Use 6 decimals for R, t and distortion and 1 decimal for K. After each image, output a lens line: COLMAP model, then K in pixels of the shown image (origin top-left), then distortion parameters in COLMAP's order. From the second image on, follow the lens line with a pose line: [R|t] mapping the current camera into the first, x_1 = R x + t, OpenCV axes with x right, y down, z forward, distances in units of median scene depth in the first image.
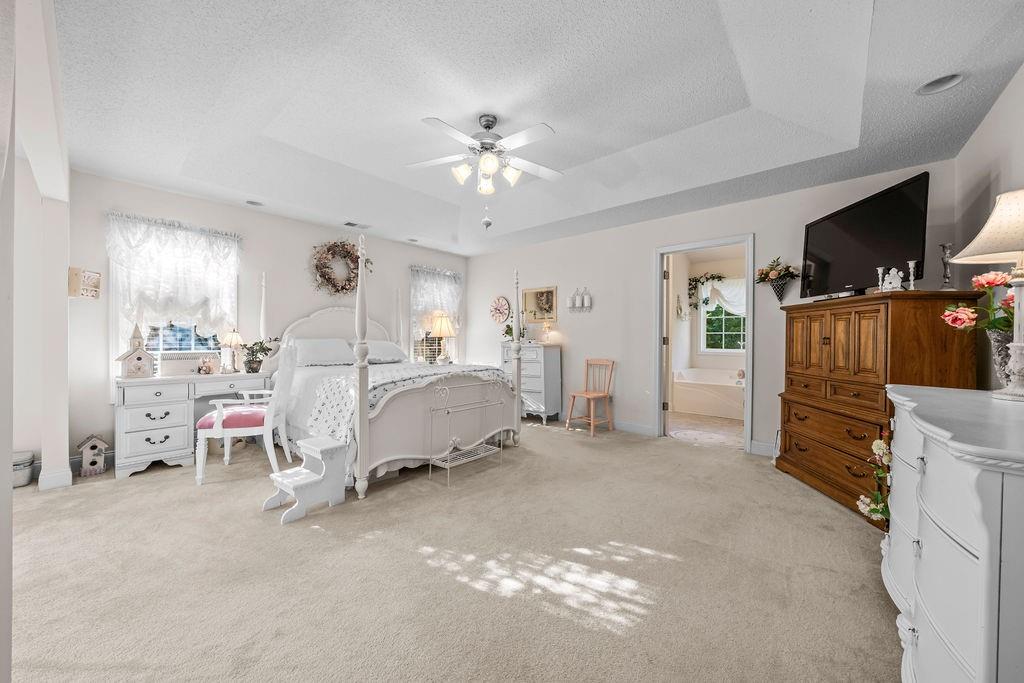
lens RADIAL K [[376.1, 0, 511.4], [0, 376.1, 343.8], [0, 0, 1]] dist [-0.005397, -0.000264]
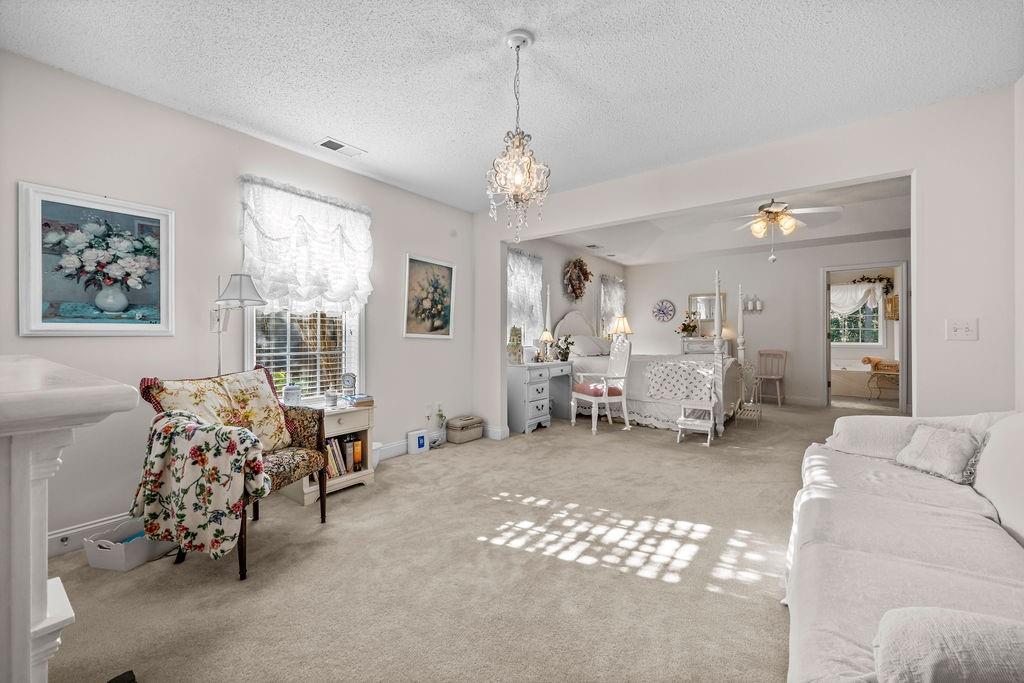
lens RADIAL K [[418.3, 0, 506.1], [0, 418.3, 335.3], [0, 0, 1]] dist [-0.005960, -0.001795]
pose [[0.997100, -0.005781, 0.075883, -1.011701], [0.006732, 0.999902, -0.012270, 0.001170], [-0.075805, 0.012746, 0.997041, -0.482285]]
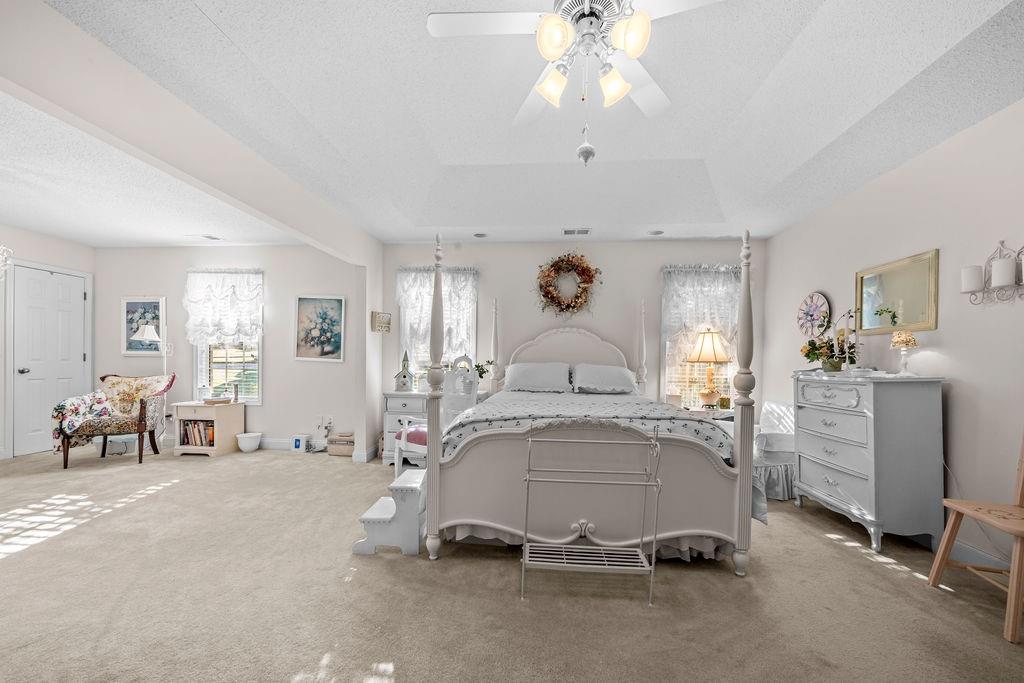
lens RADIAL K [[376.1, 0, 512.0], [0, 376.1, 365.4], [0, 0, 1]] dist [-0.005397, -0.000264]
pose [[0.590445, 0.013662, -0.806962, 0.251139], [-0.020851, 0.999781, 0.001670, -0.008071], [0.806809, 0.015840, 0.590600, 0.465888]]
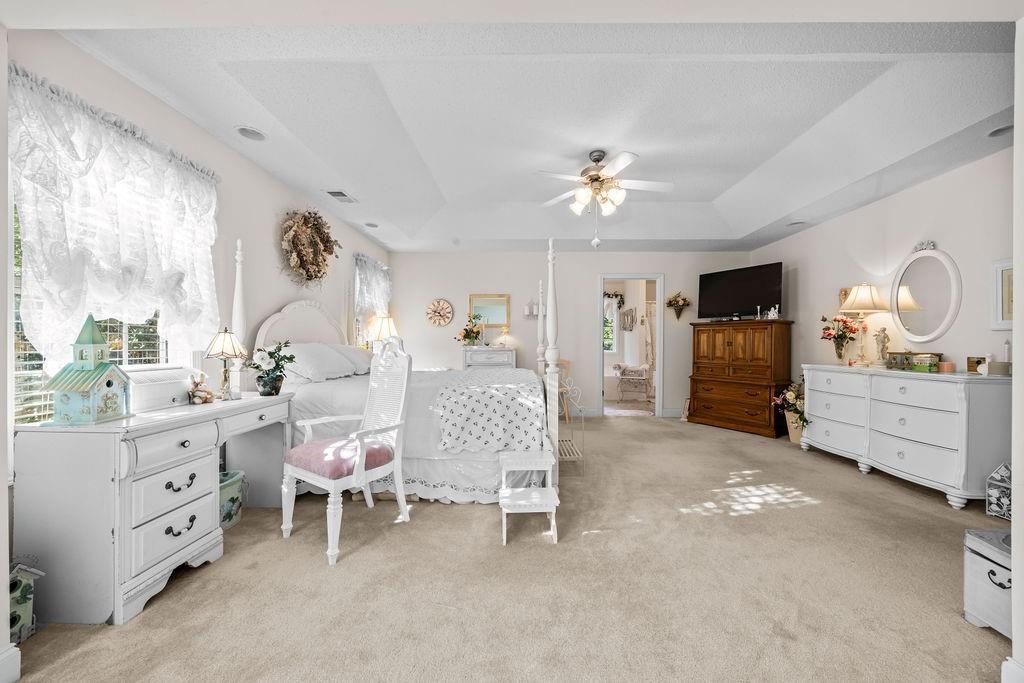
lens RADIAL K [[376.1, 0, 525.2], [0, 376.1, 343.0], [0, 0, 1]] dist [-0.005397, -0.000264]
pose [[0.754112, -0.001677, 0.656744, -0.785090], [0.009490, 0.999920, -0.008343, -0.004719], [-0.656677, 0.012524, 0.754068, 0.212822]]
